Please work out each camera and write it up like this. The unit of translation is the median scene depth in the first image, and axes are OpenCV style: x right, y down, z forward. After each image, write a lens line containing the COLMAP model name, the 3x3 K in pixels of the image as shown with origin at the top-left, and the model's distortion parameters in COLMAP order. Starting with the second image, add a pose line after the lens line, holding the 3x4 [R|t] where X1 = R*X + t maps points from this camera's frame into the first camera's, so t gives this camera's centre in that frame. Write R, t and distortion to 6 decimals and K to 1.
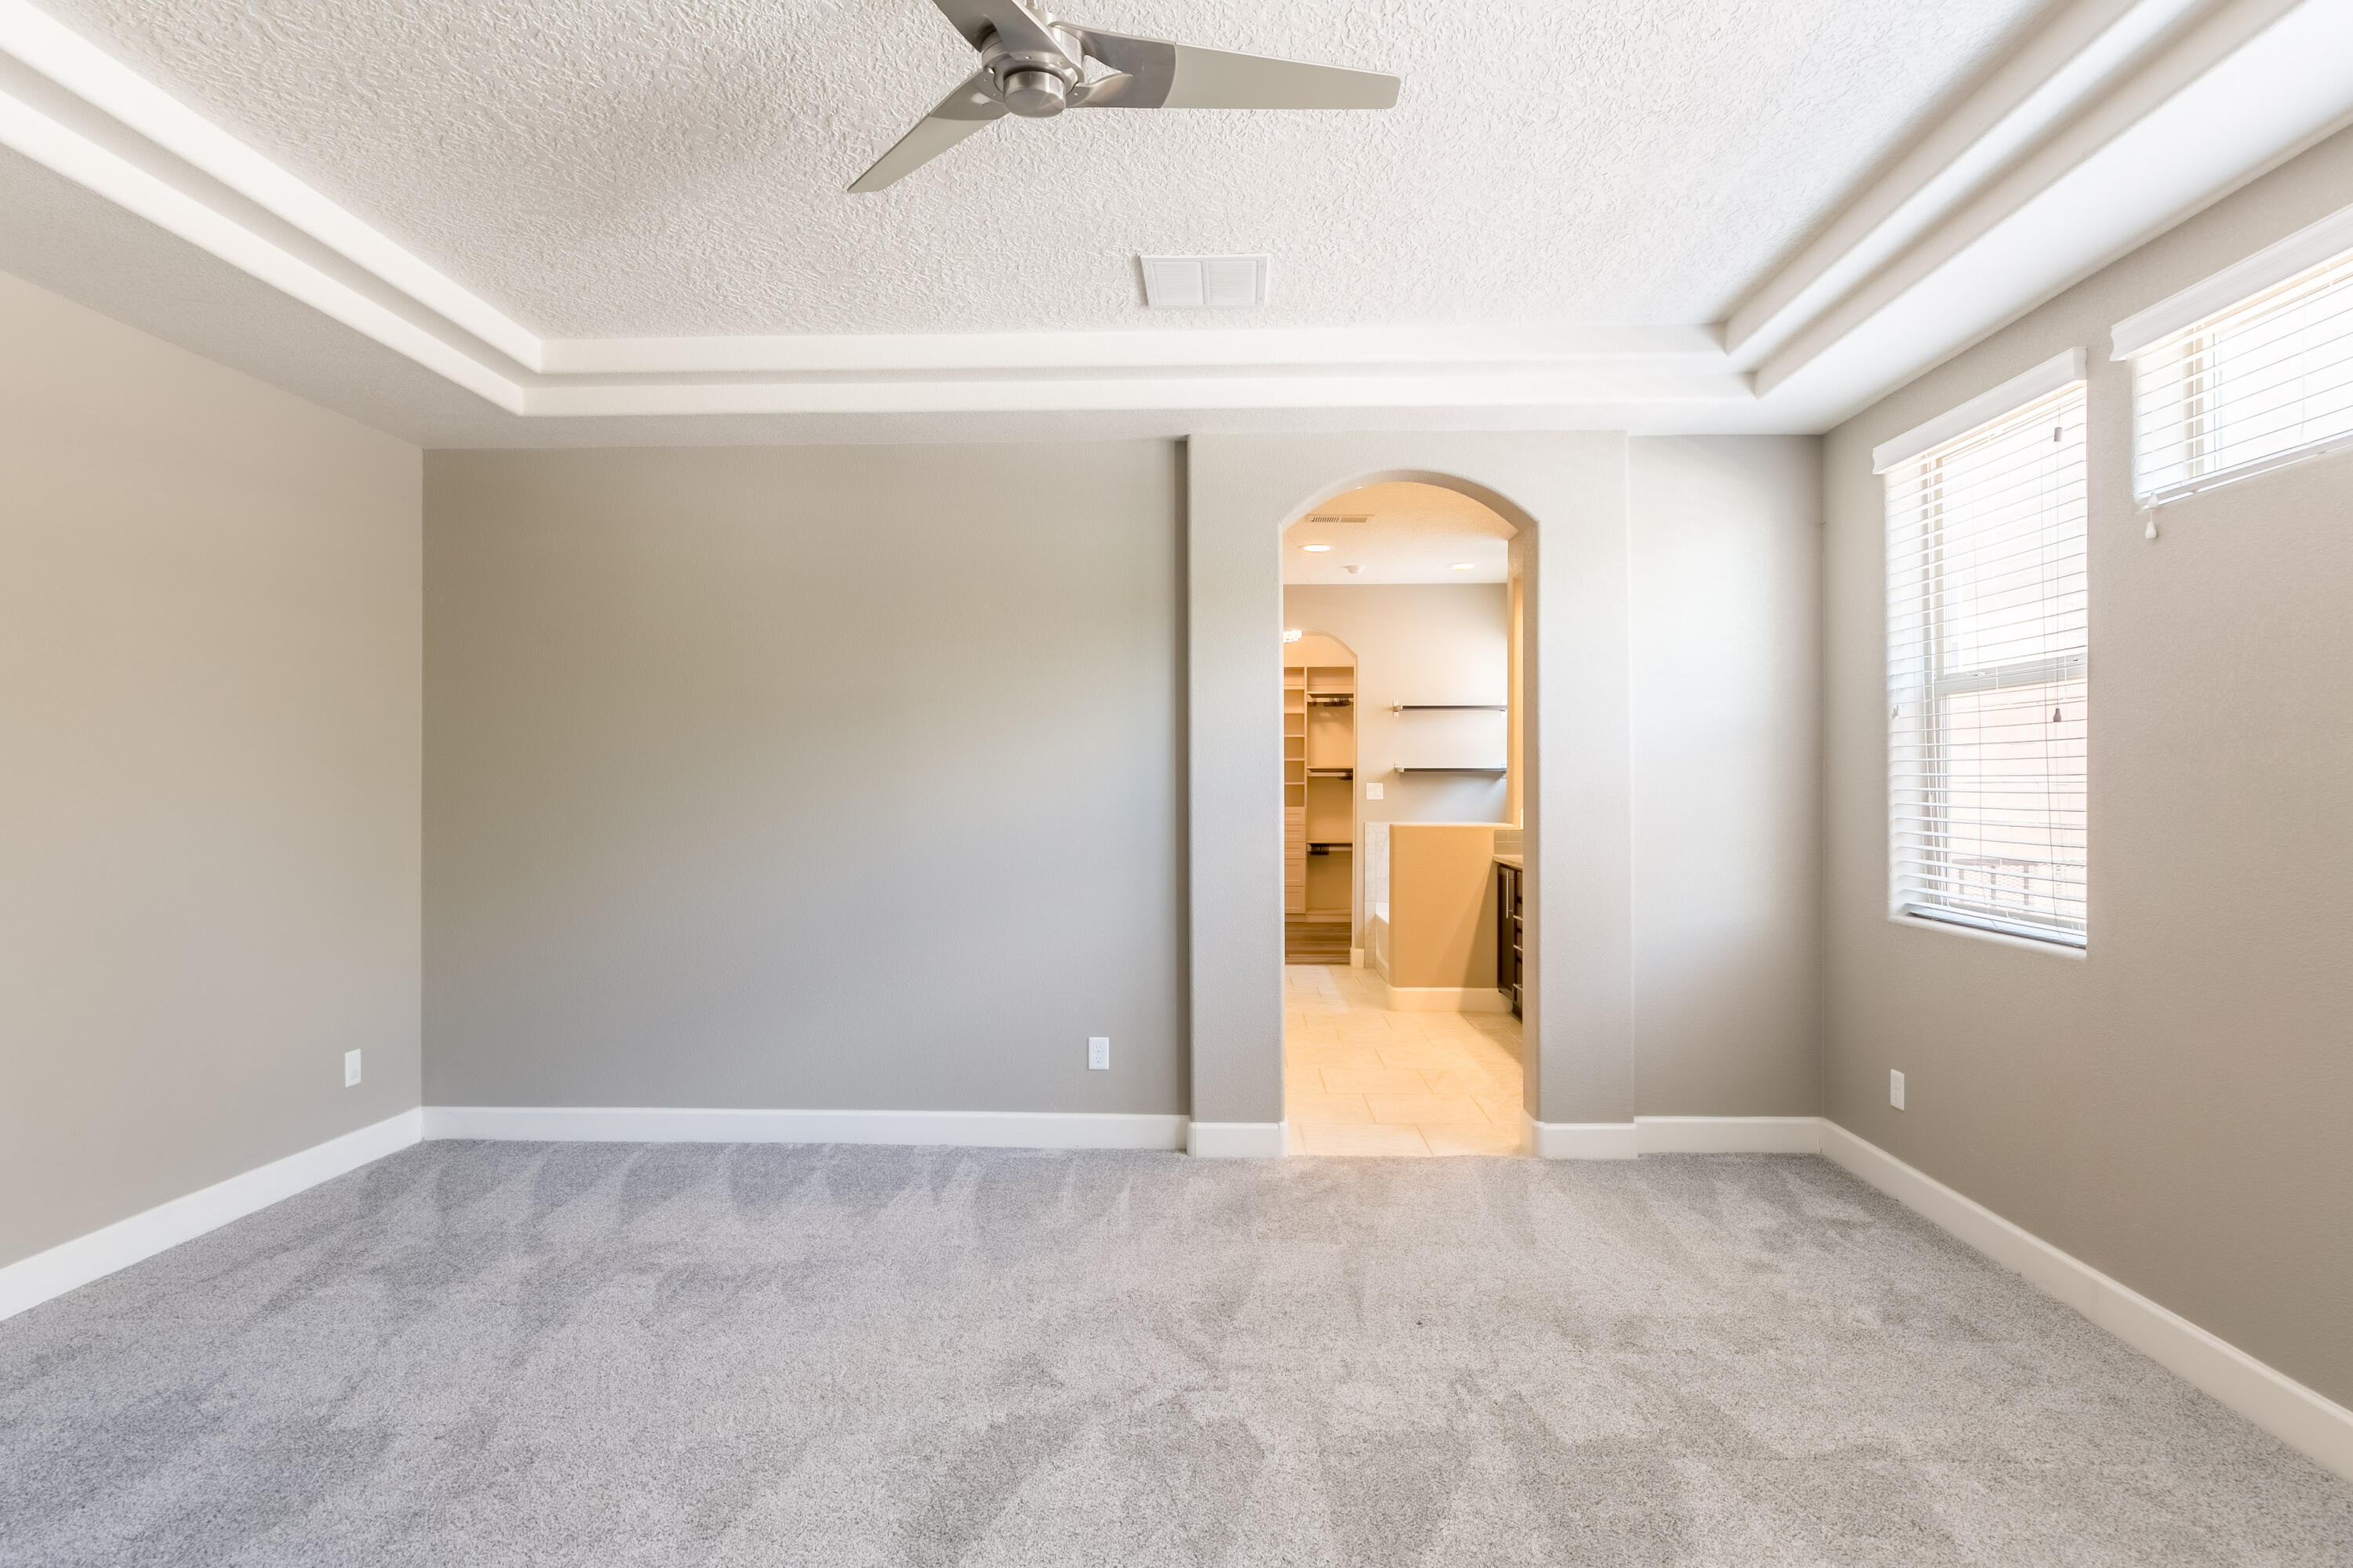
lens RADIAL K [[1229.5, 0, 1176.5], [0, 1229.5, 784.0], [0, 0, 1]] dist [0.000350, 0.000074]
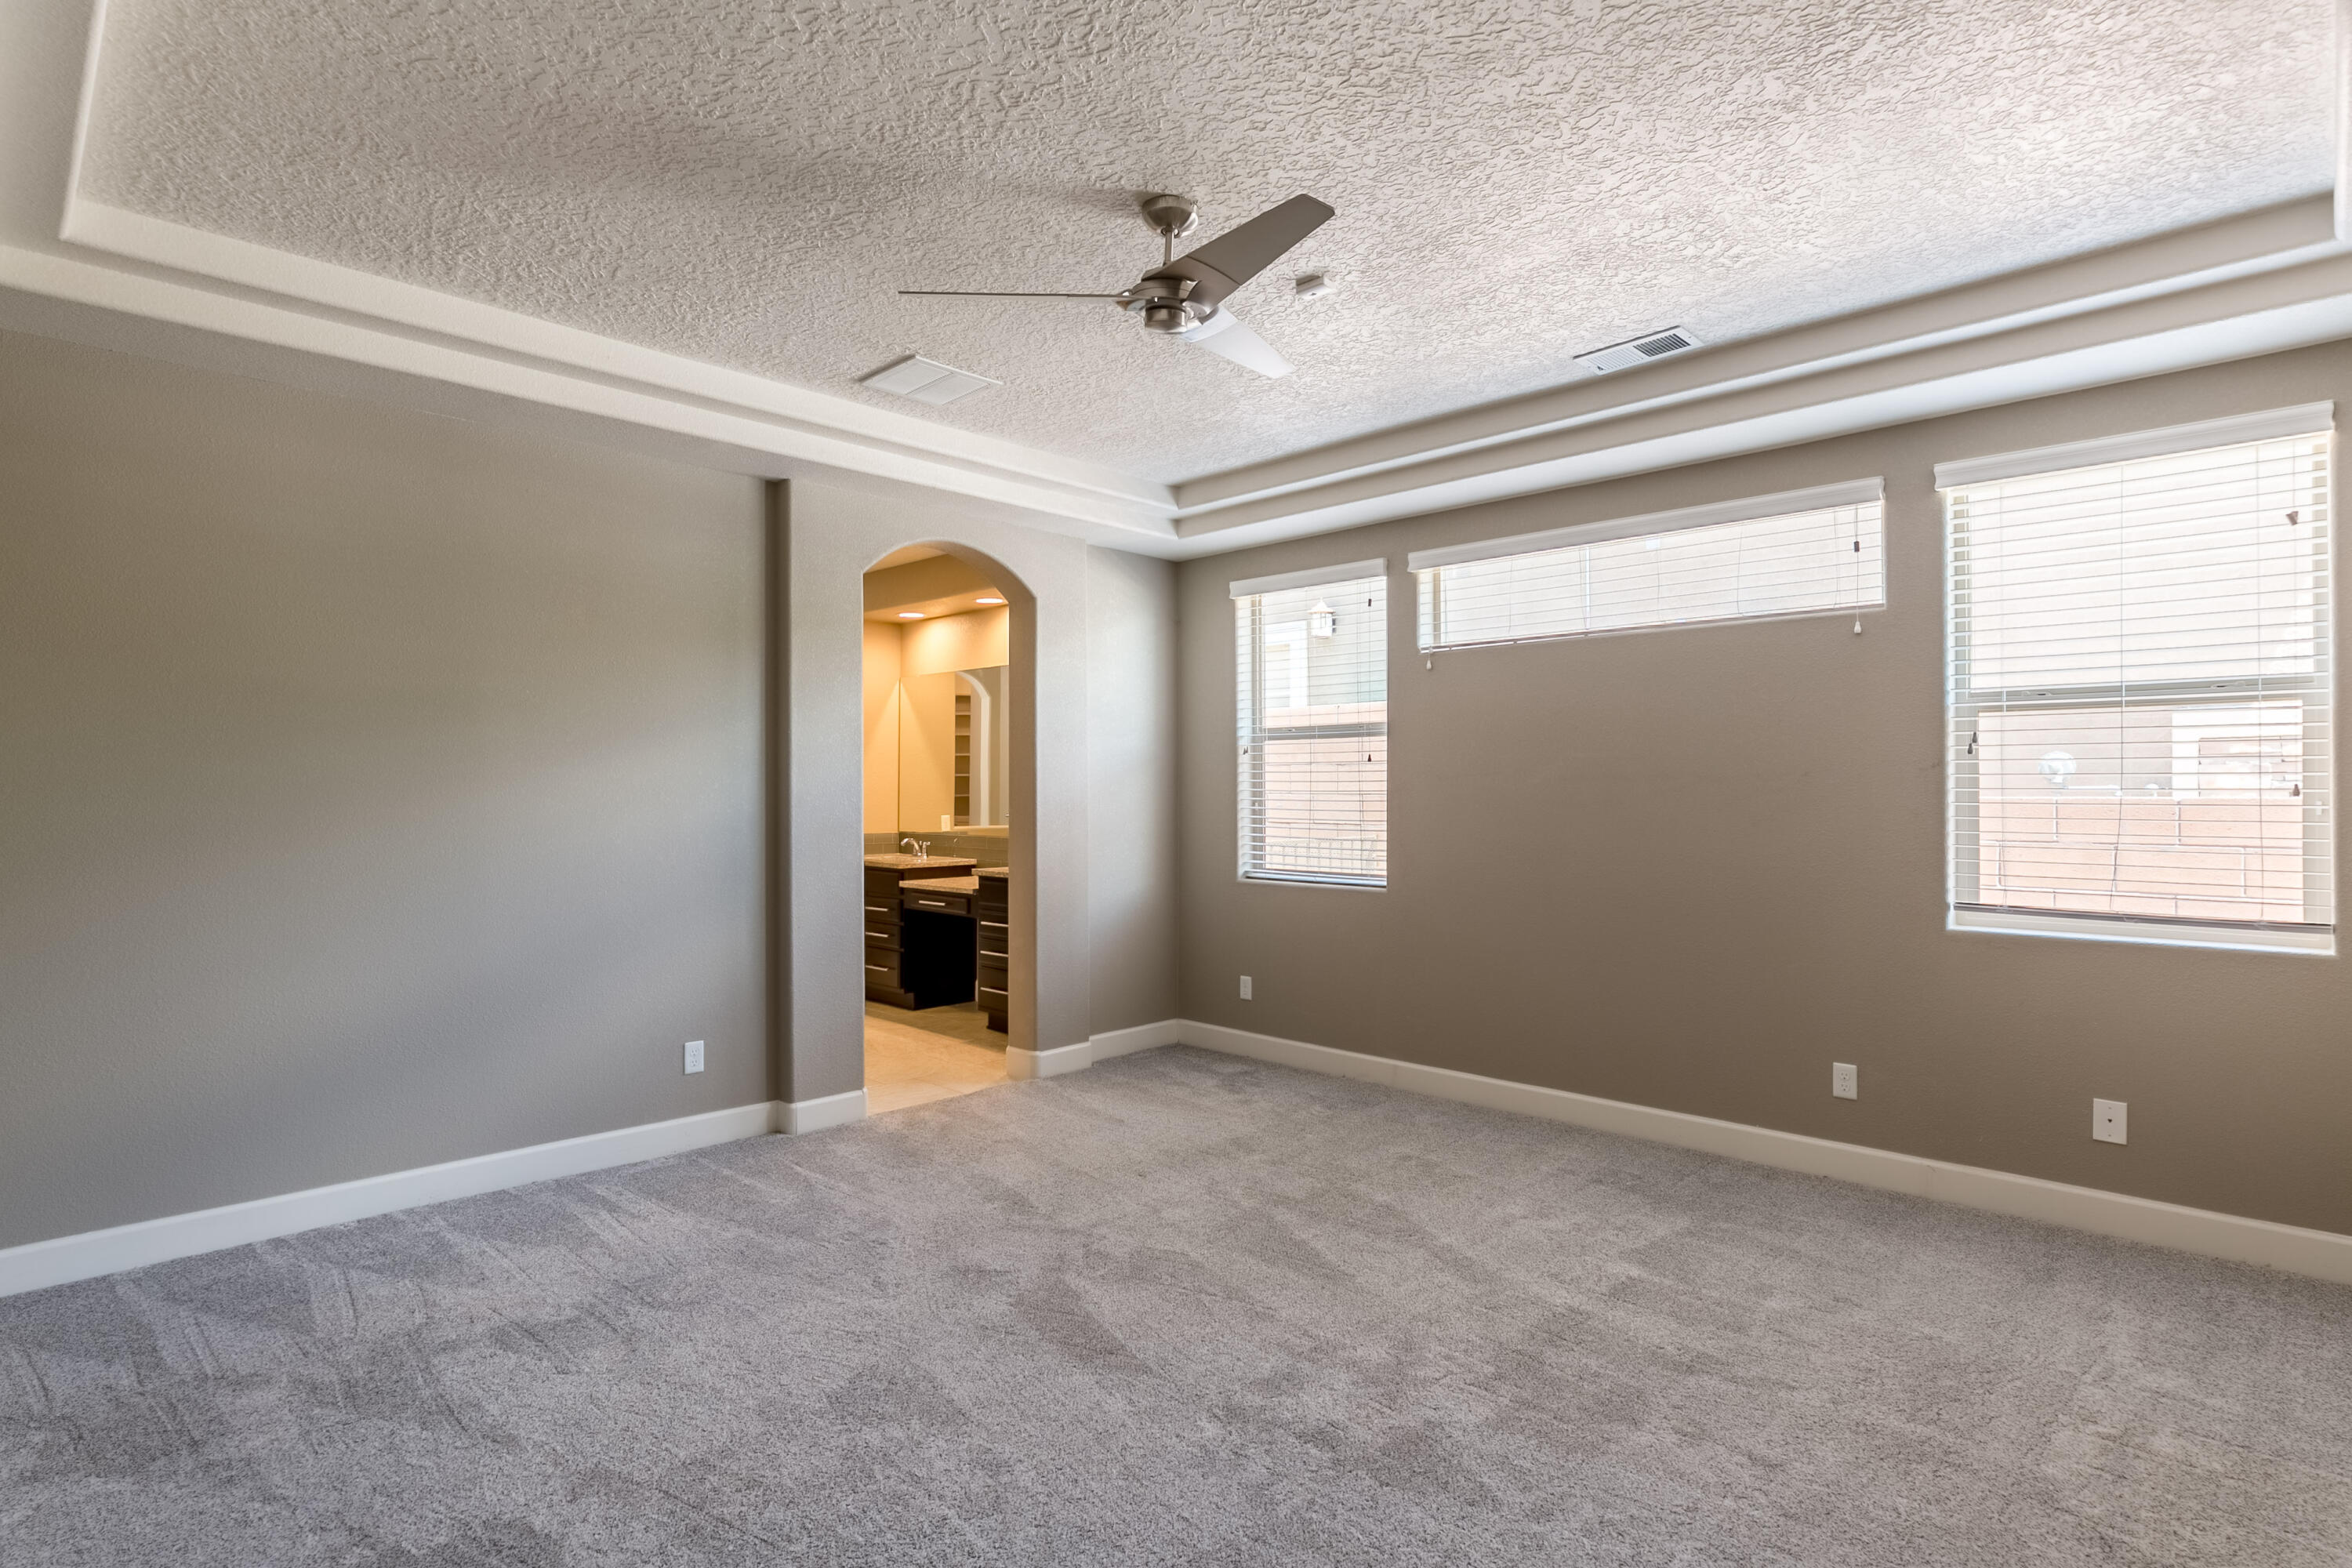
lens RADIAL K [[1187.5, 0, 1177.2], [0, 1187.5, 788.0], [0, 0, 1]] dist [0.000260, 0.000480]
pose [[0.672104, 0.002820, 0.740451, -0.646785], [-0.000925, 0.999995, -0.002969, -0.005793], [-0.740456, 0.001310, 0.672103, 0.033150]]
